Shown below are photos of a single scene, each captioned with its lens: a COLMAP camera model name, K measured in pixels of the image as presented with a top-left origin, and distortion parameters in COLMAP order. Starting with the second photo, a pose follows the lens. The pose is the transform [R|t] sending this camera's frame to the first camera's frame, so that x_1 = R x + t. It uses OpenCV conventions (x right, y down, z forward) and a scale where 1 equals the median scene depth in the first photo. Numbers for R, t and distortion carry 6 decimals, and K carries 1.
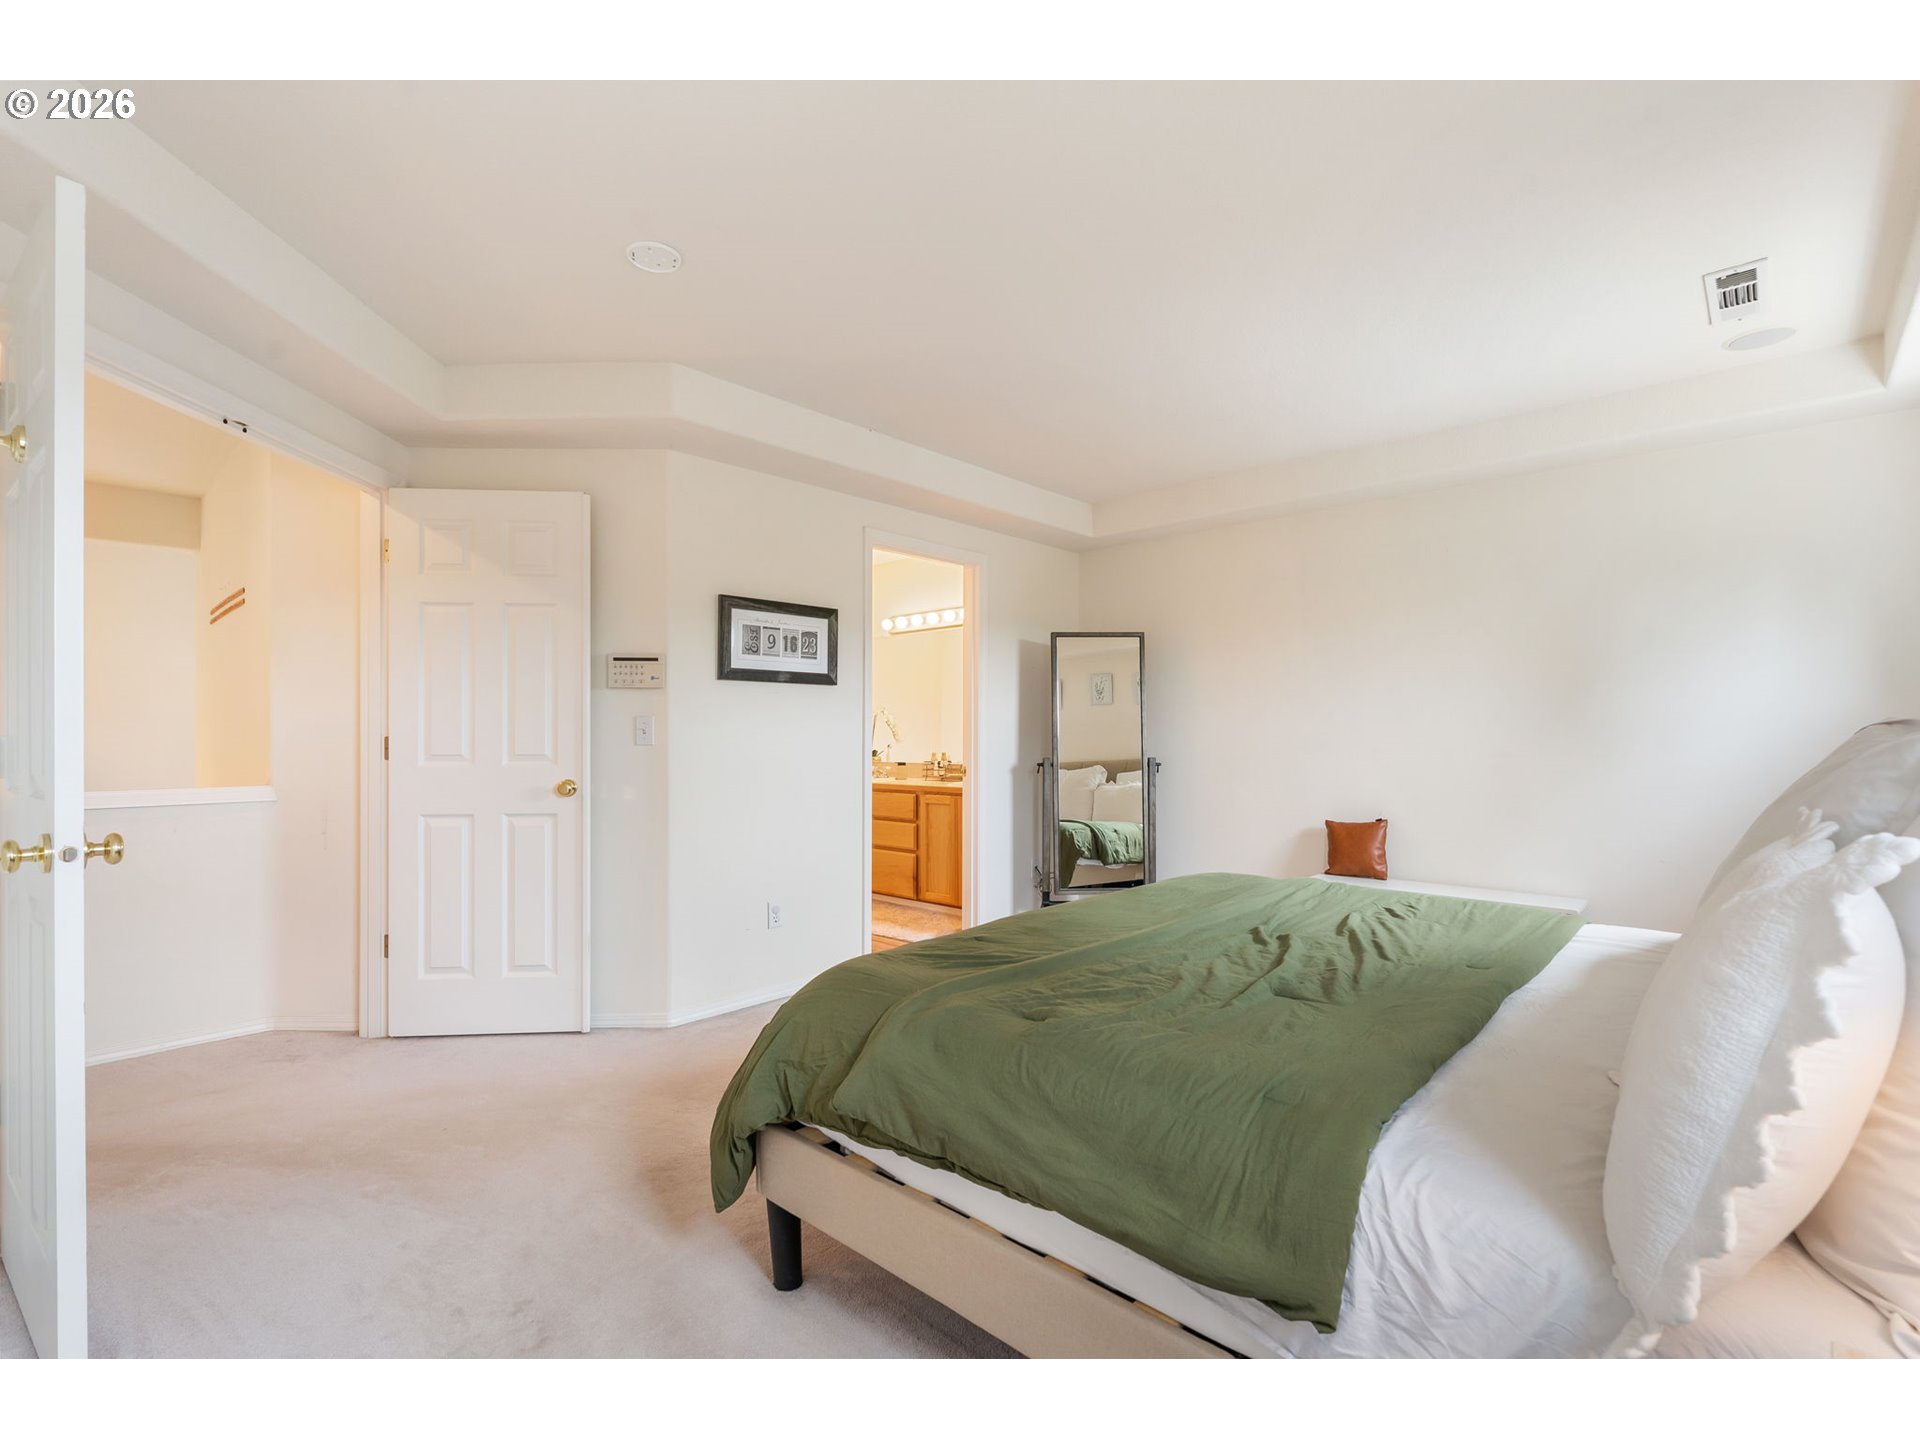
lens RADIAL K [[869.4, 0, 945.8], [0, 869.4, 718.0], [0, 0, 1]] dist [0.000656, 0.000425]
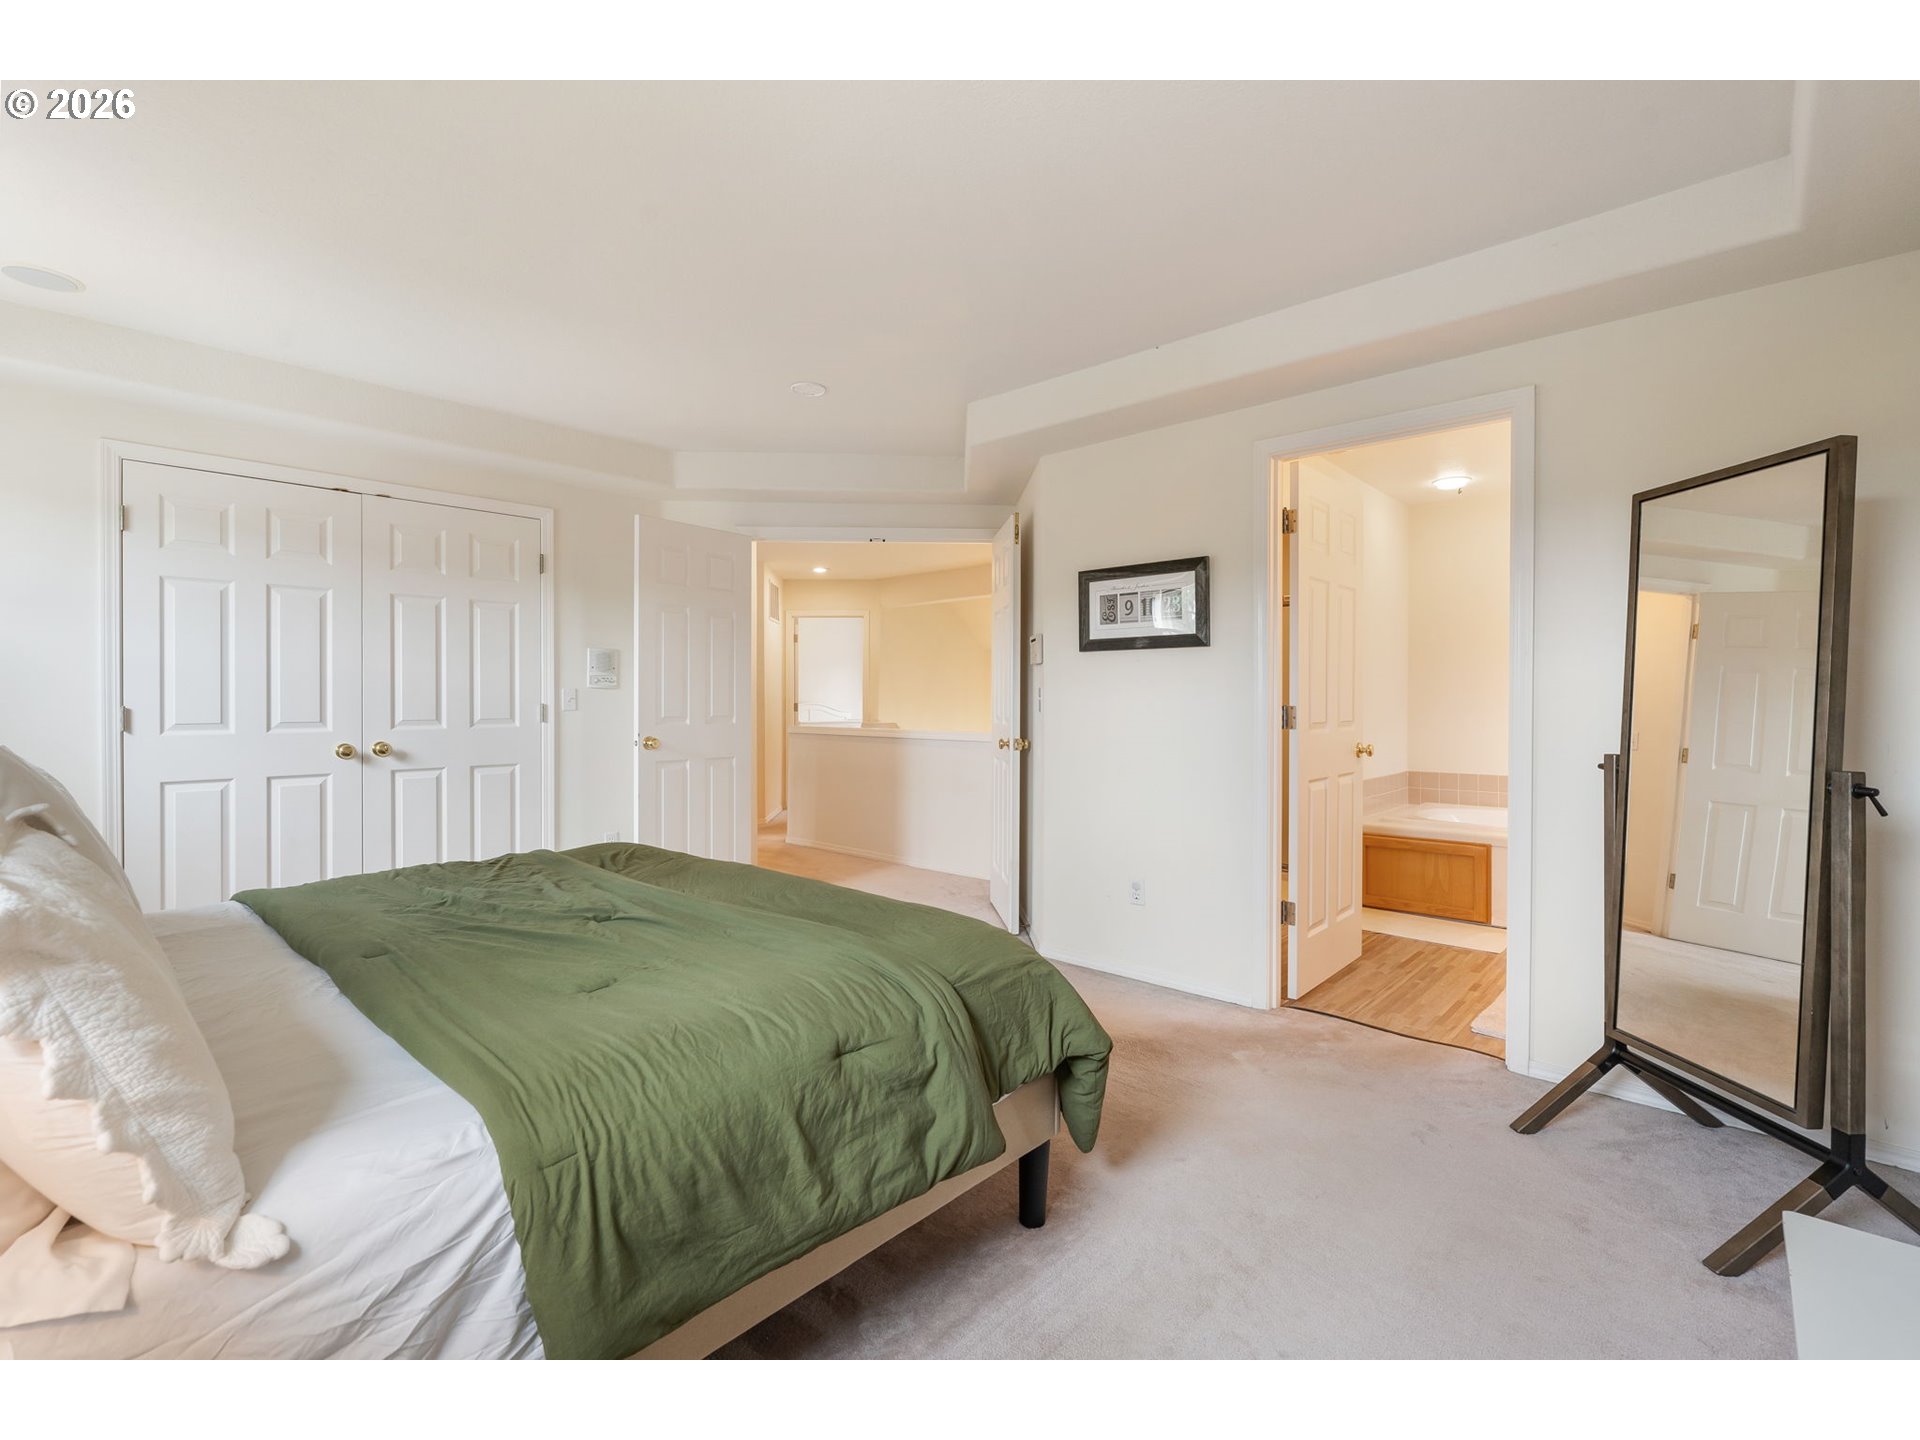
lens RADIAL K [[869.4, 0, 945.8], [0, 869.4, 718.0], [0, 0, 1]] dist [0.000656, 0.000425]
pose [[-0.001481, 0.020995, -0.999778, 0.745134], [0.009940, 0.999730, 0.020980, 0.012525], [0.999949, -0.009907, -0.001689, 0.765002]]
